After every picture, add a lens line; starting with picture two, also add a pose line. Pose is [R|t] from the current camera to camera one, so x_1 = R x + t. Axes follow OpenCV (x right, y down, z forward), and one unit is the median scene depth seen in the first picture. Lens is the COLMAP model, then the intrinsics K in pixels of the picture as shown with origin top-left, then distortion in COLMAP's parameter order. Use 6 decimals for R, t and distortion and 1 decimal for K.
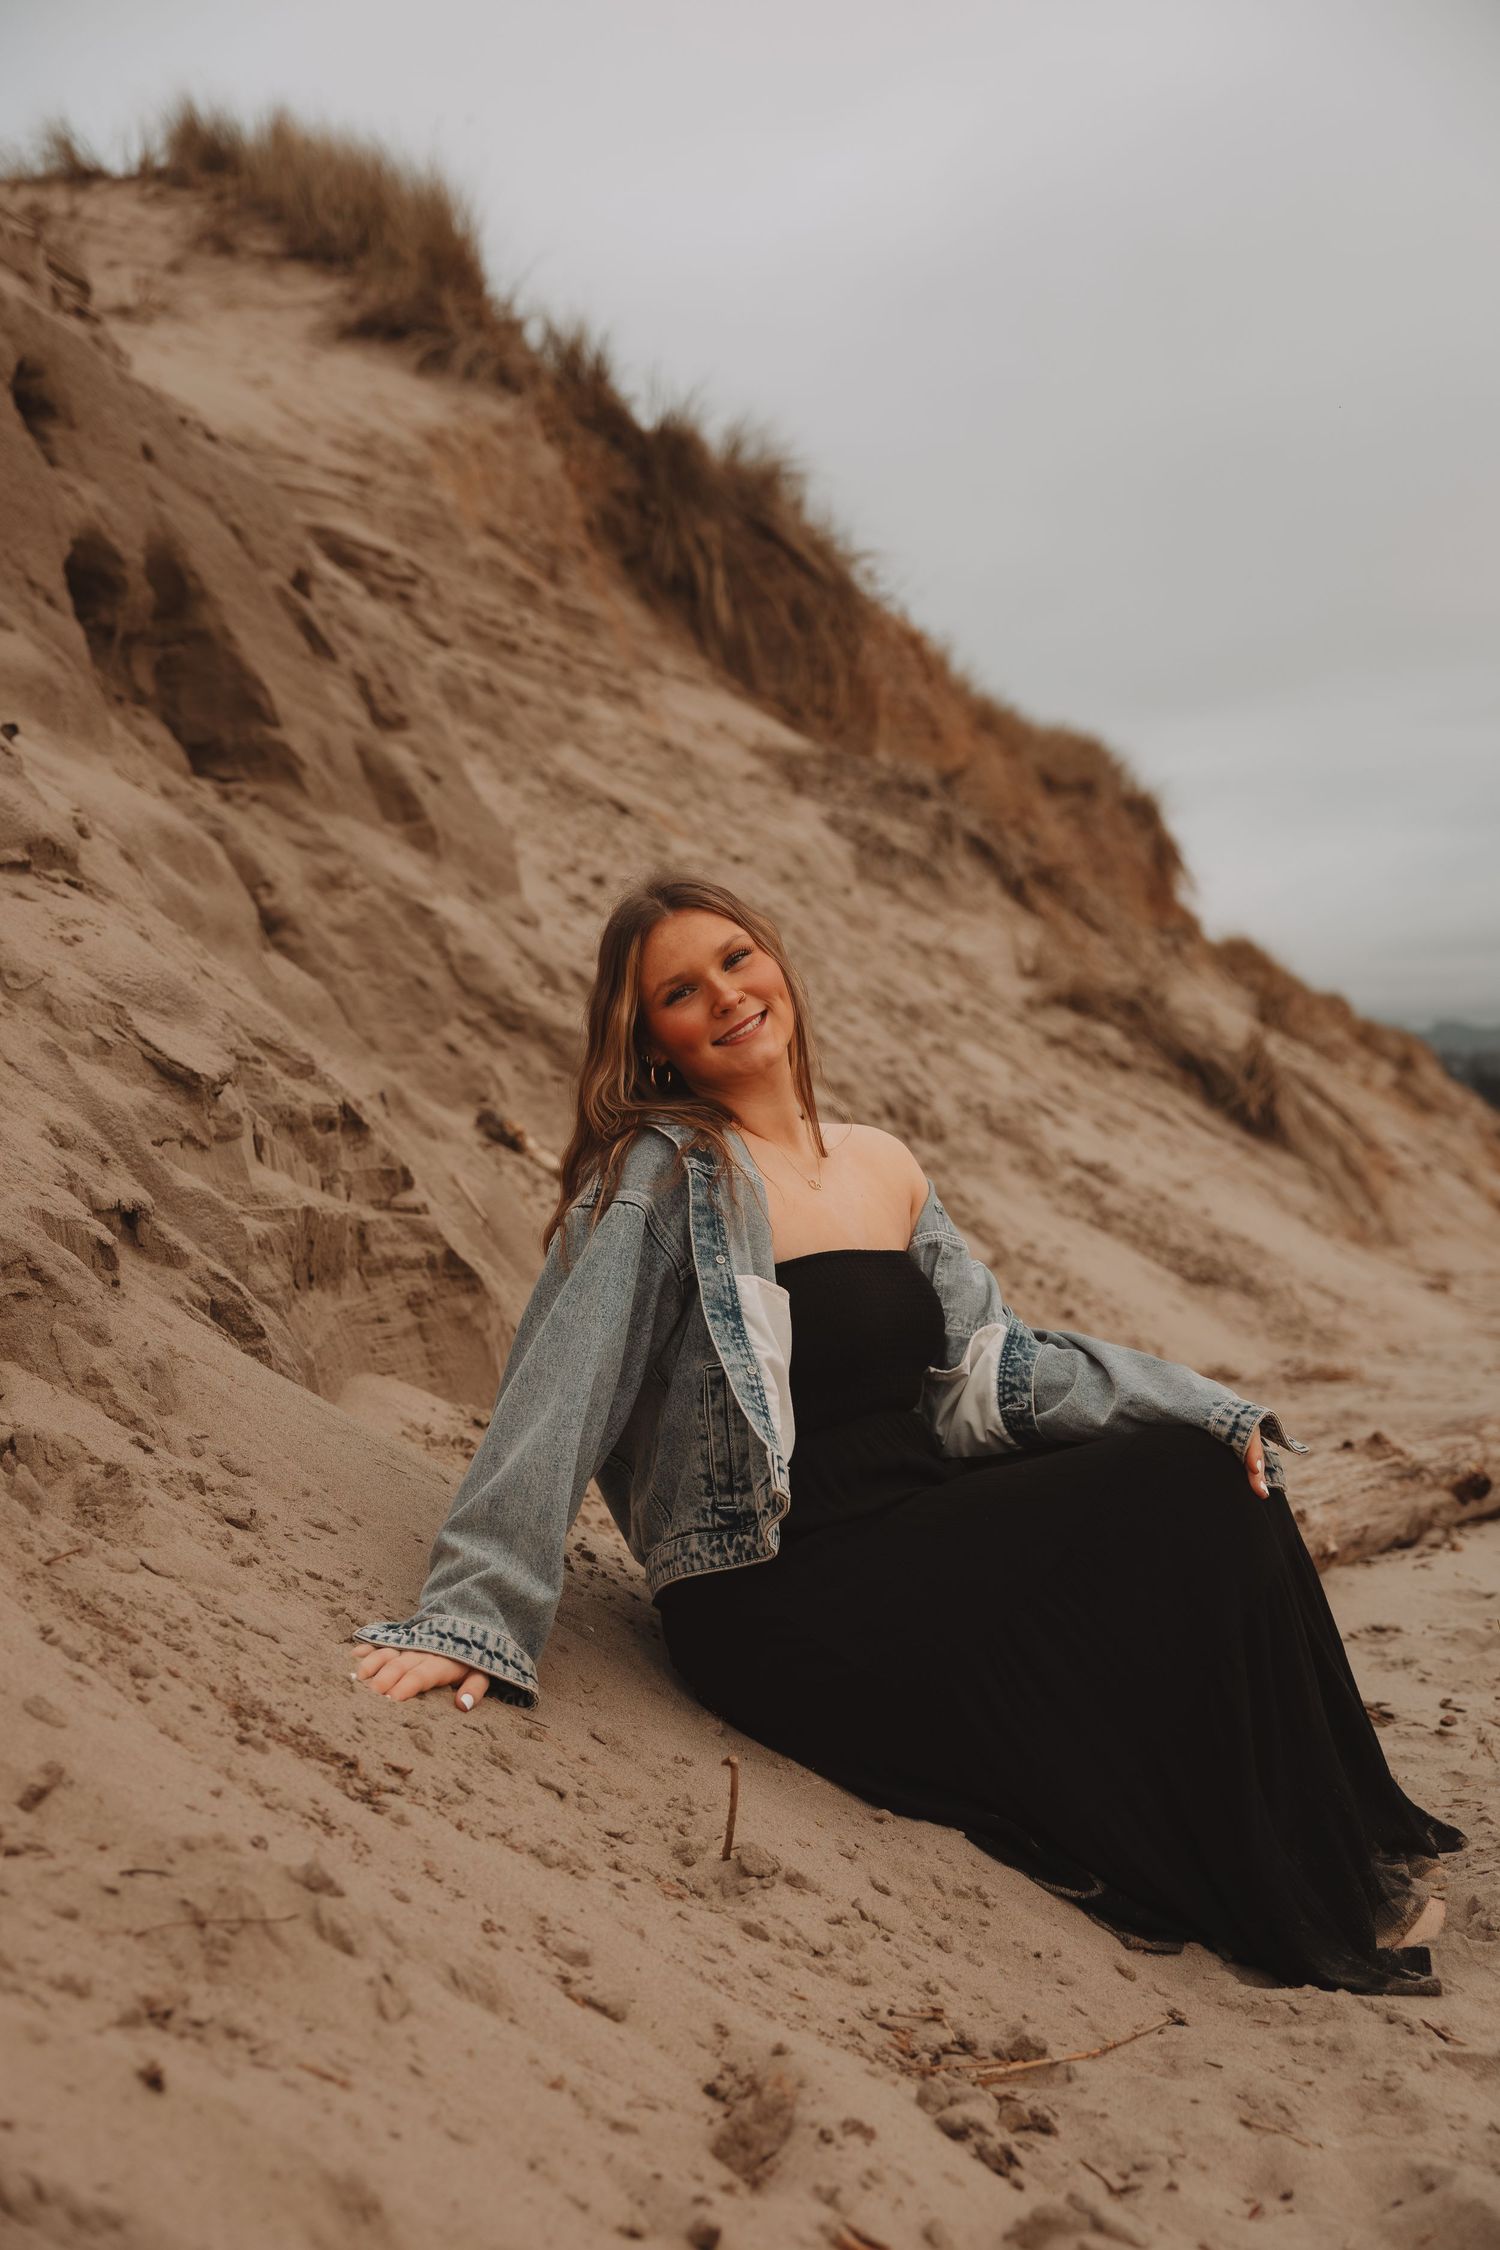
lens RADIAL K [[2590.1, 0, 750.0], [0, 2590.1, 1125.0], [0, 0, 1]] dist [0.003266, 0.000142]
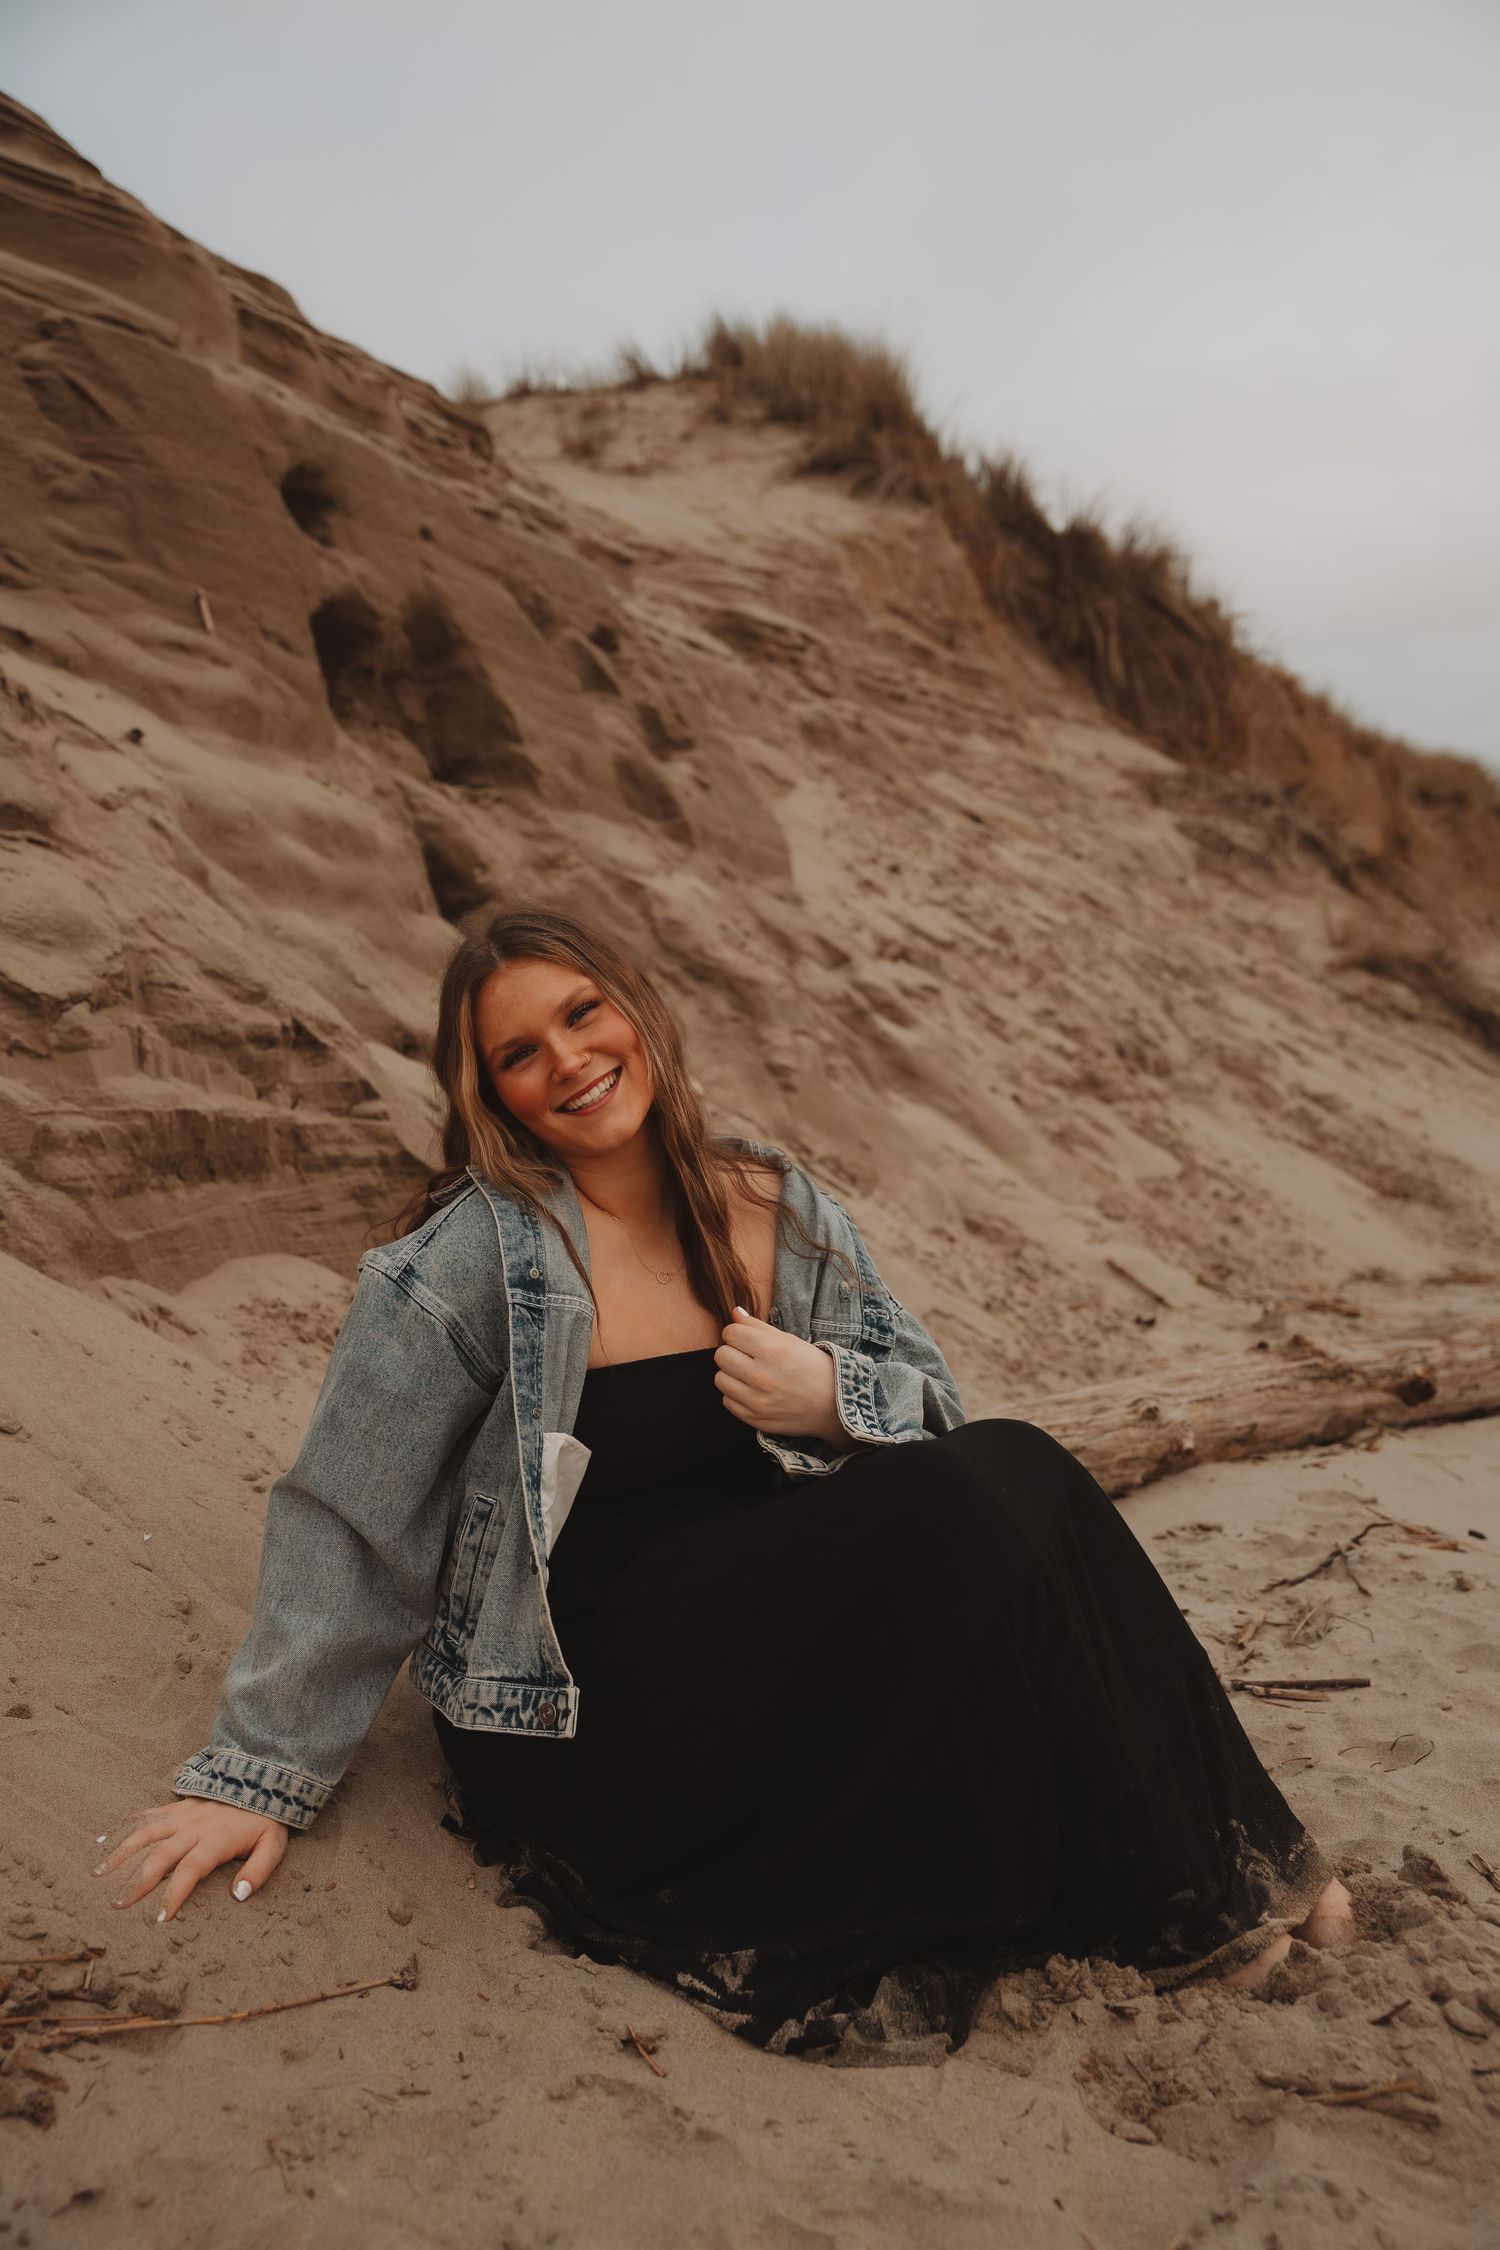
lens RADIAL K [[1889.1, 0, 639.3], [0, 1889.1, 1127.7], [0, 0, 1]] dist [-0.006794, 0.009883]
pose [[0.955657, 0.005085, -0.294438, 0.085919], [0.002960, 0.999635, 0.026870, 0.005468], [0.294467, -0.026550, 0.955293, 0.078136]]
